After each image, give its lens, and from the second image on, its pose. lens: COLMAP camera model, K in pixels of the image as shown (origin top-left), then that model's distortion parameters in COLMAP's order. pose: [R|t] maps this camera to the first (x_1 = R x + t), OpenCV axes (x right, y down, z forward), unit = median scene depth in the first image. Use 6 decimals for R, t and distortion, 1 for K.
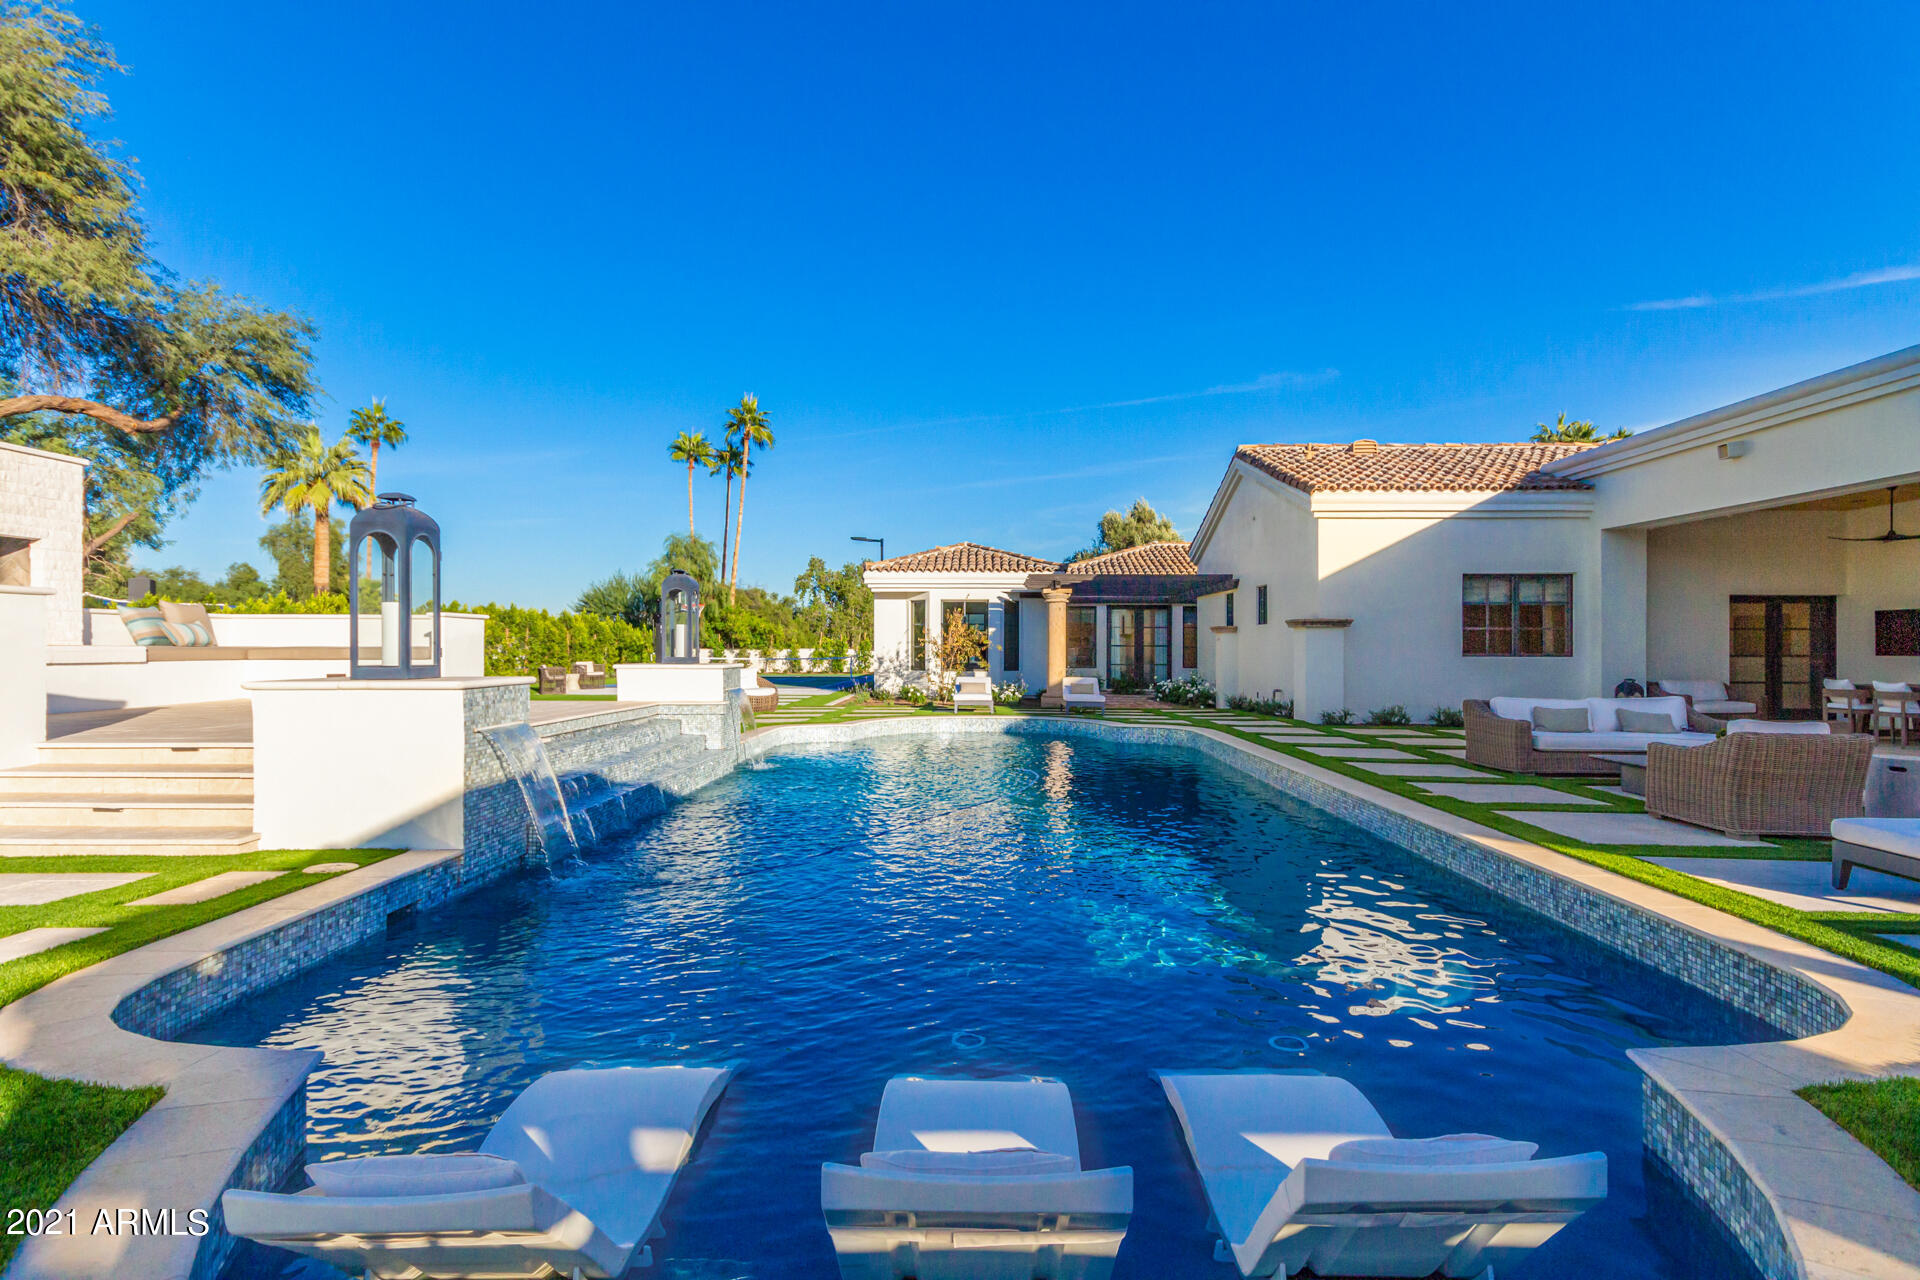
lens RADIAL K [[957.5, 0, 948.9], [0, 957.5, 653.8], [0, 0, 1]] dist [0.000511, -0.001317]
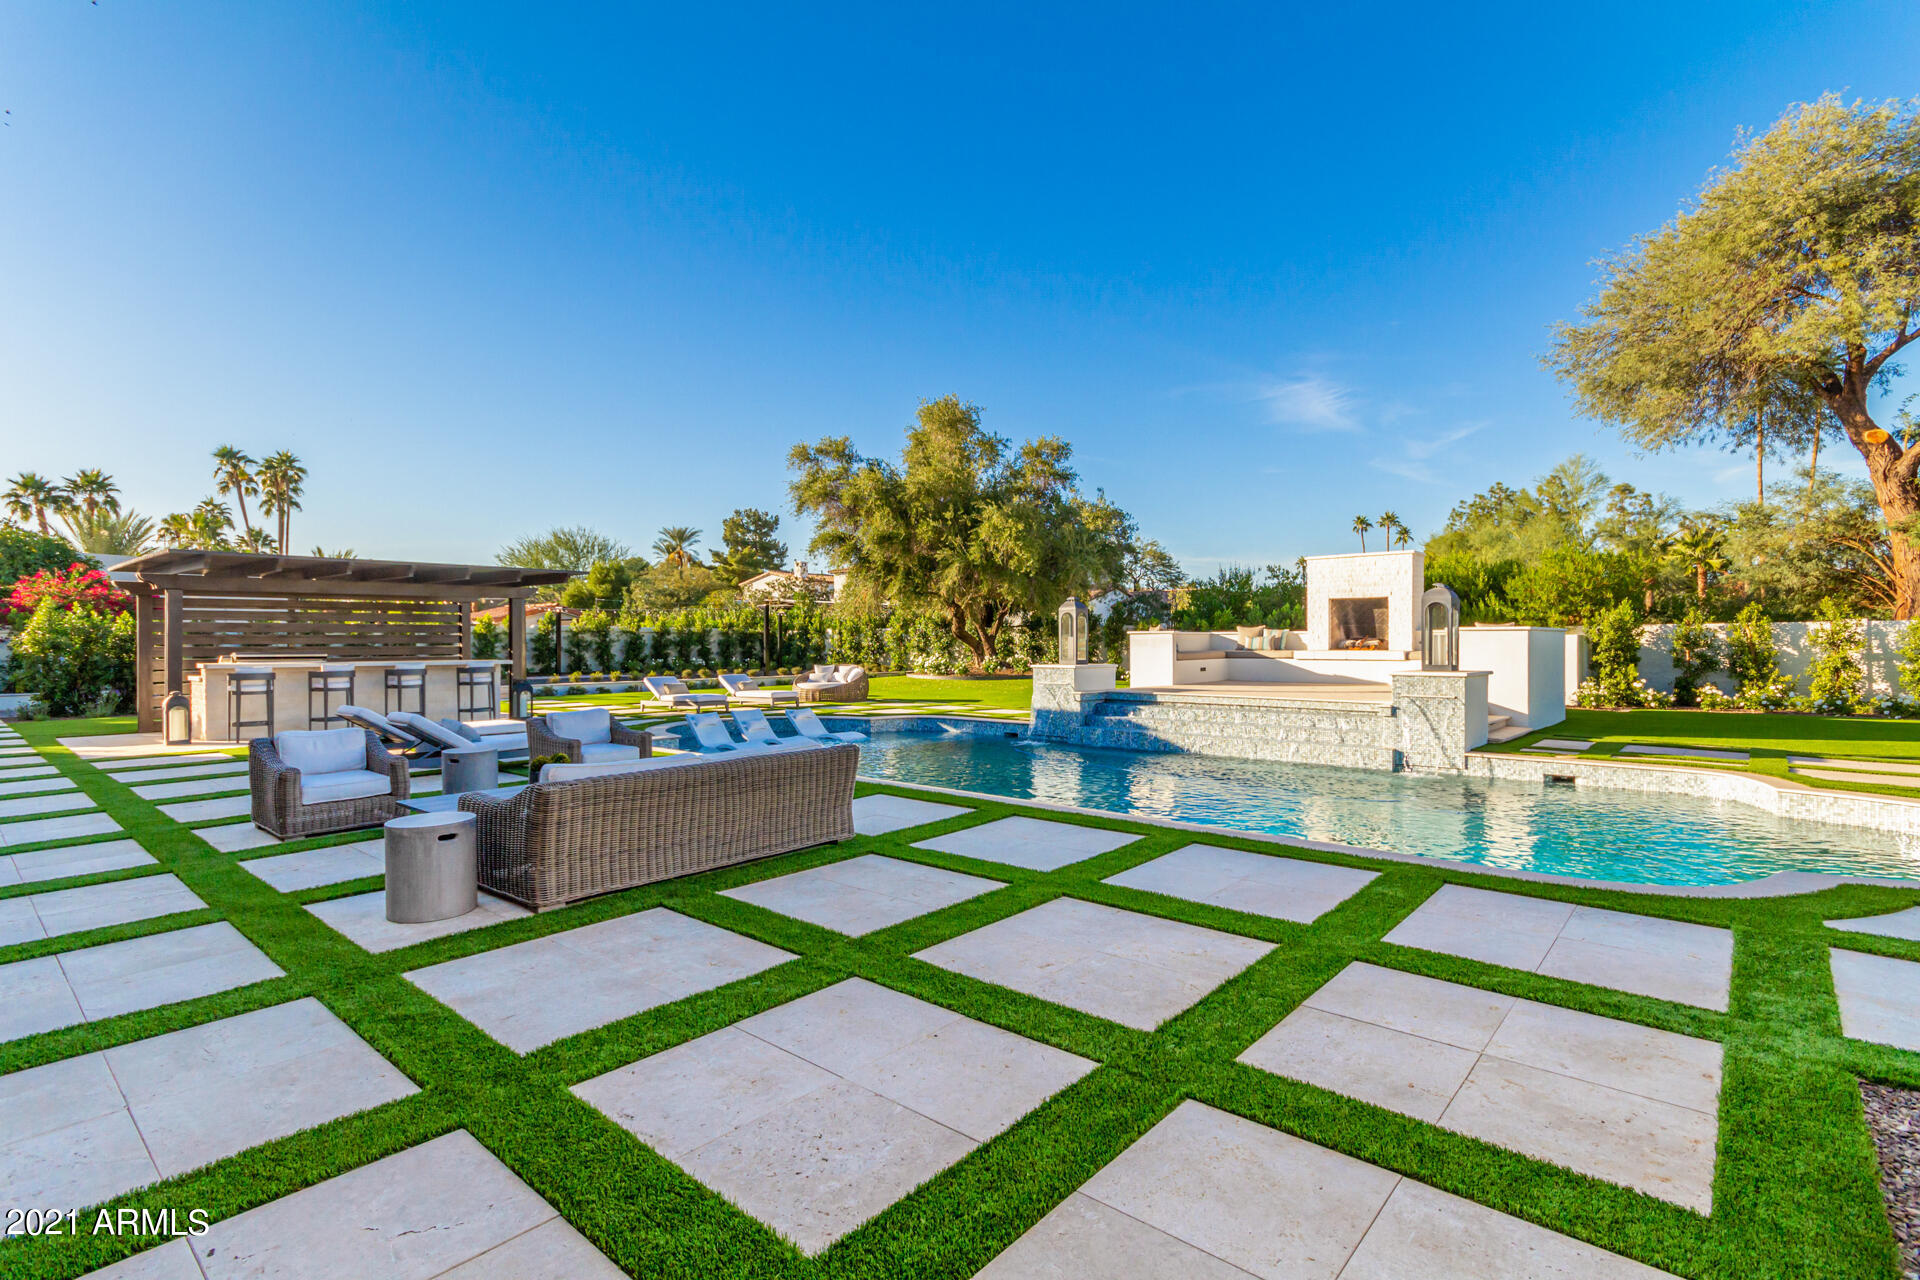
lens RADIAL K [[914.8, 0, 956.2], [0, 914.8, 646.2], [0, 0, 1]] dist [0.003125, 0.002091]
pose [[-0.639146, 0.002243, -0.769083, 0.604692], [-0.004341, 0.999969, 0.006523, -0.015880], [0.769074, 0.007508, -0.639116, 0.874871]]
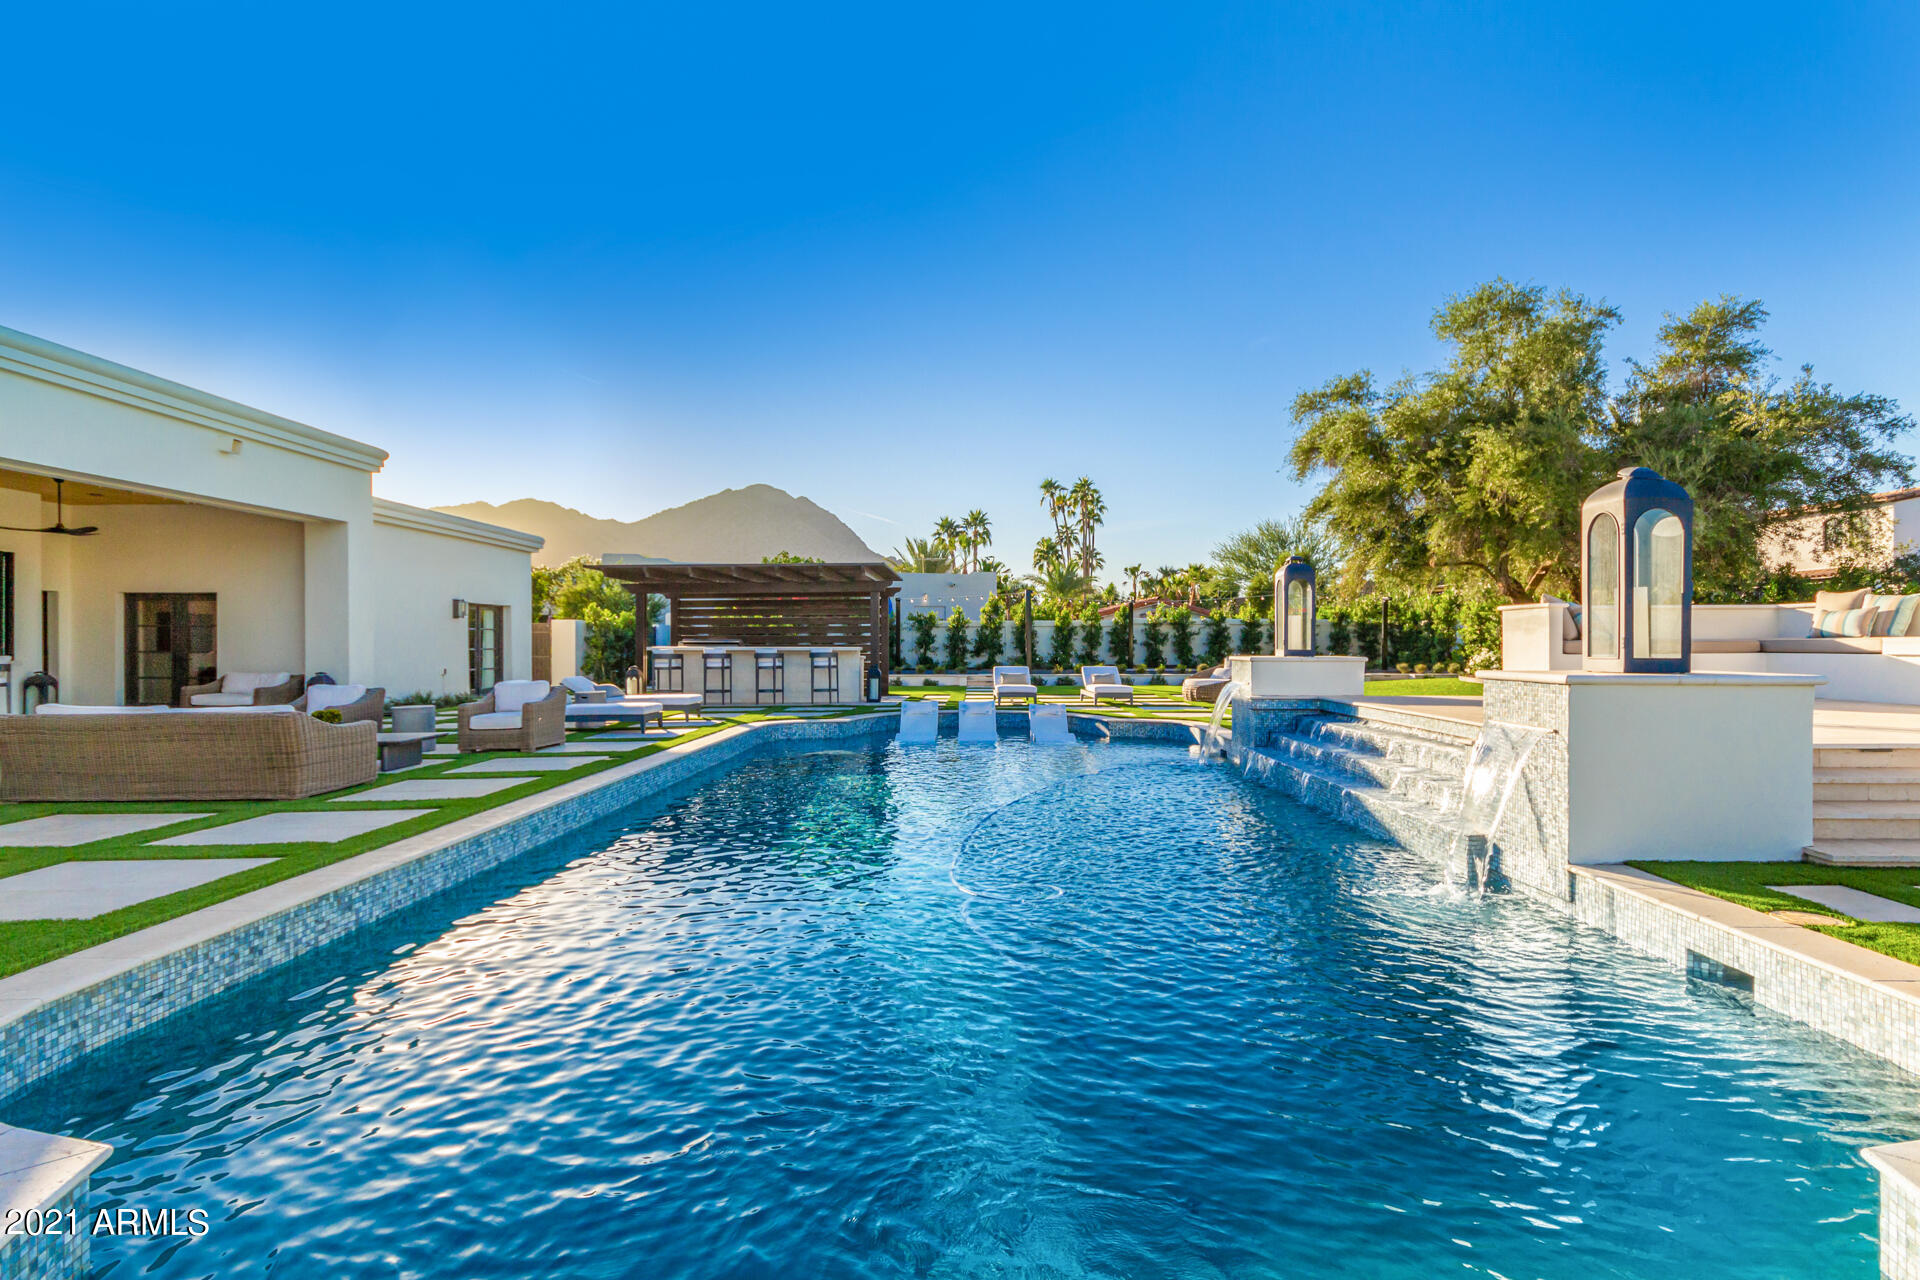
lens RADIAL K [[957.5, 0, 956.3], [0, 957.5, 639.6], [0, 0, 1]] dist [0.000511, -0.001317]
pose [[-0.999921, 0.000309, -0.012532, 0.034740], [0.000261, 0.999993, 0.003855, -0.005715], [0.012533, 0.003852, -0.999914, 1.030408]]
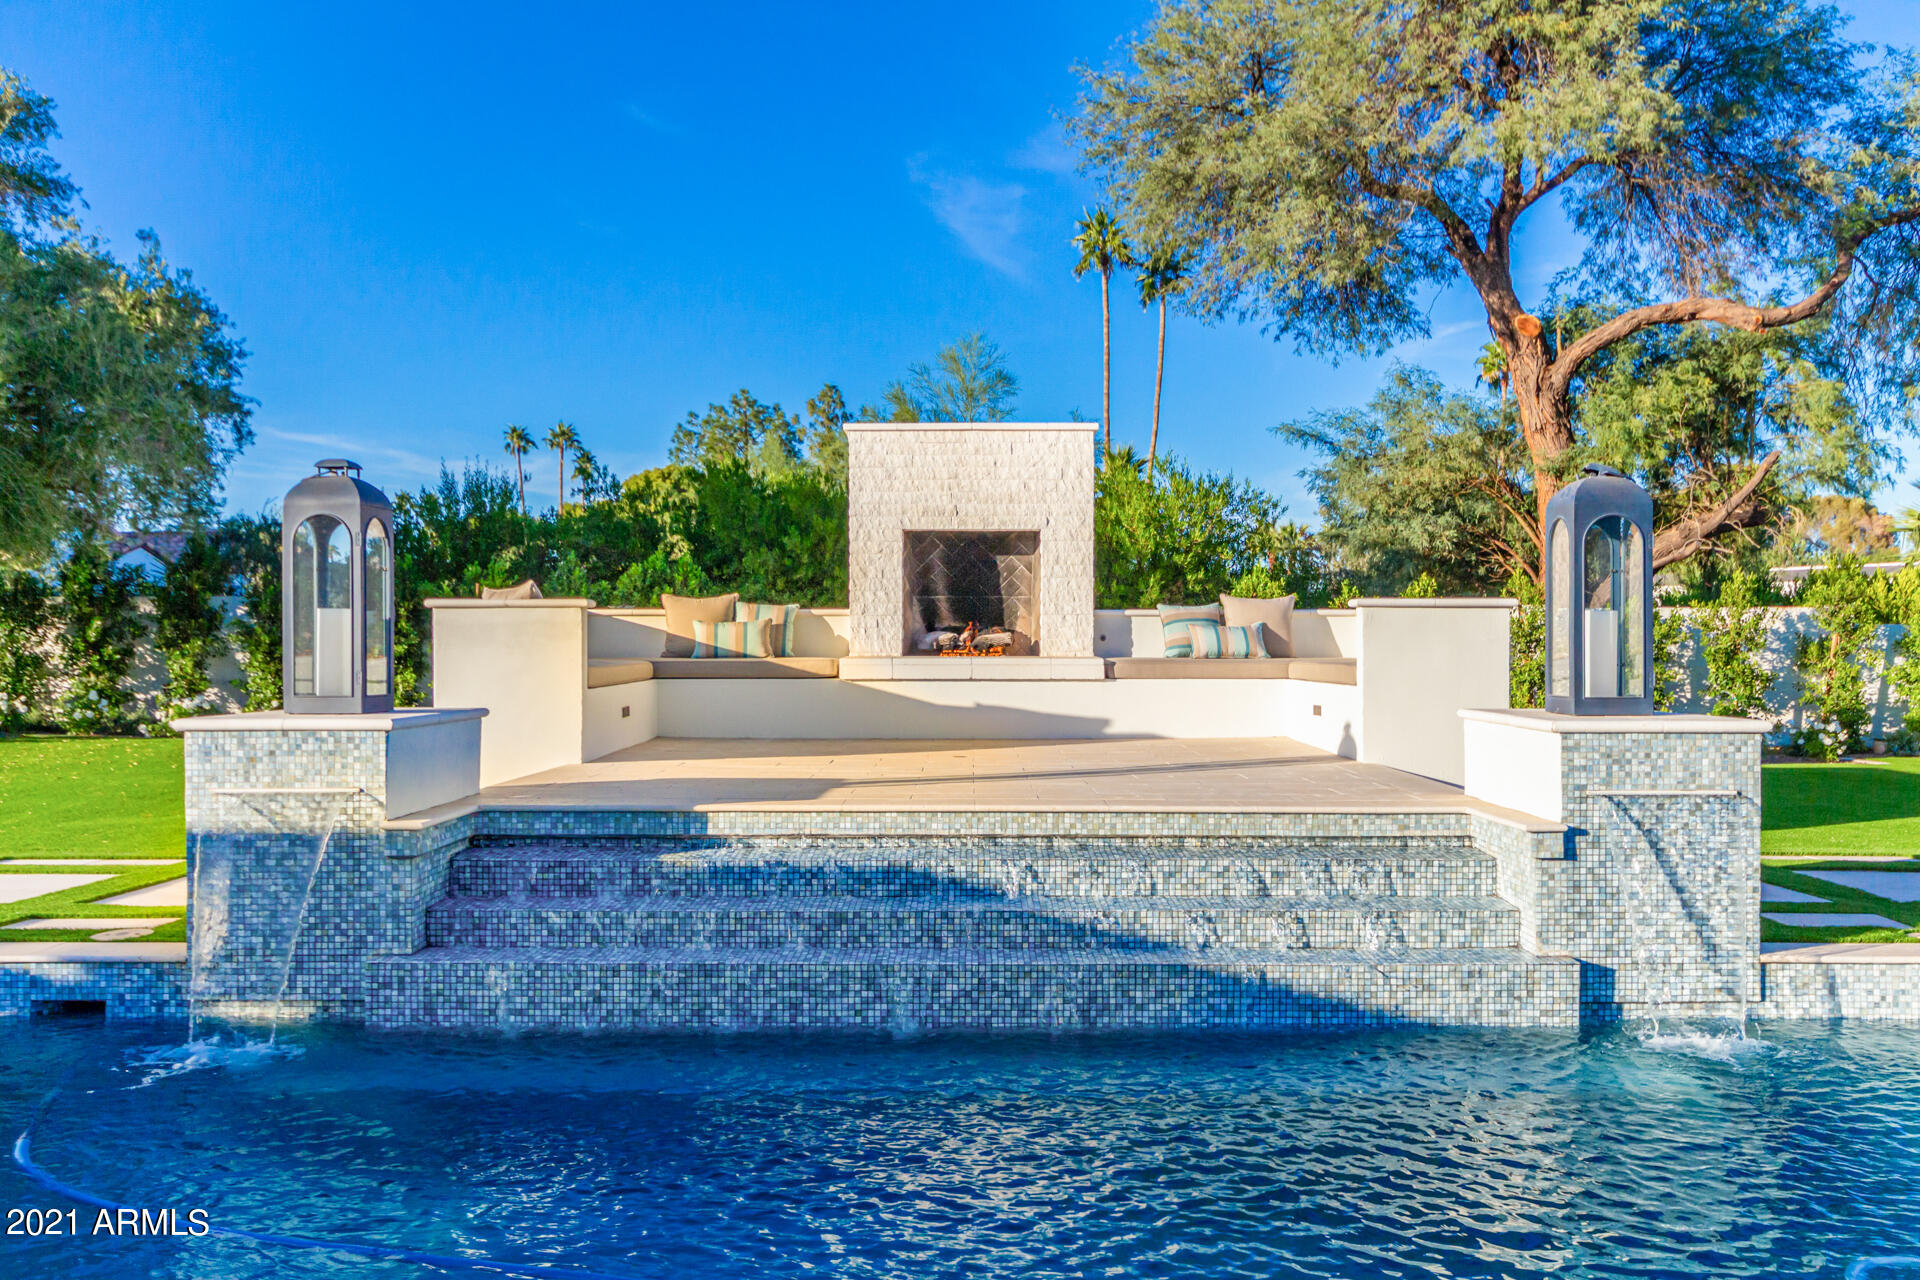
lens RADIAL K [[1565.1, 0, 975.8], [0, 1565.1, 644.0], [0, 0, 1]] dist [0.001907, 0.009600]
pose [[0.038834, -0.002293, -0.999243, 0.229136], [-0.007344, 0.999970, -0.002580, -0.010084], [0.999219, 0.007438, 0.038816, 0.515227]]
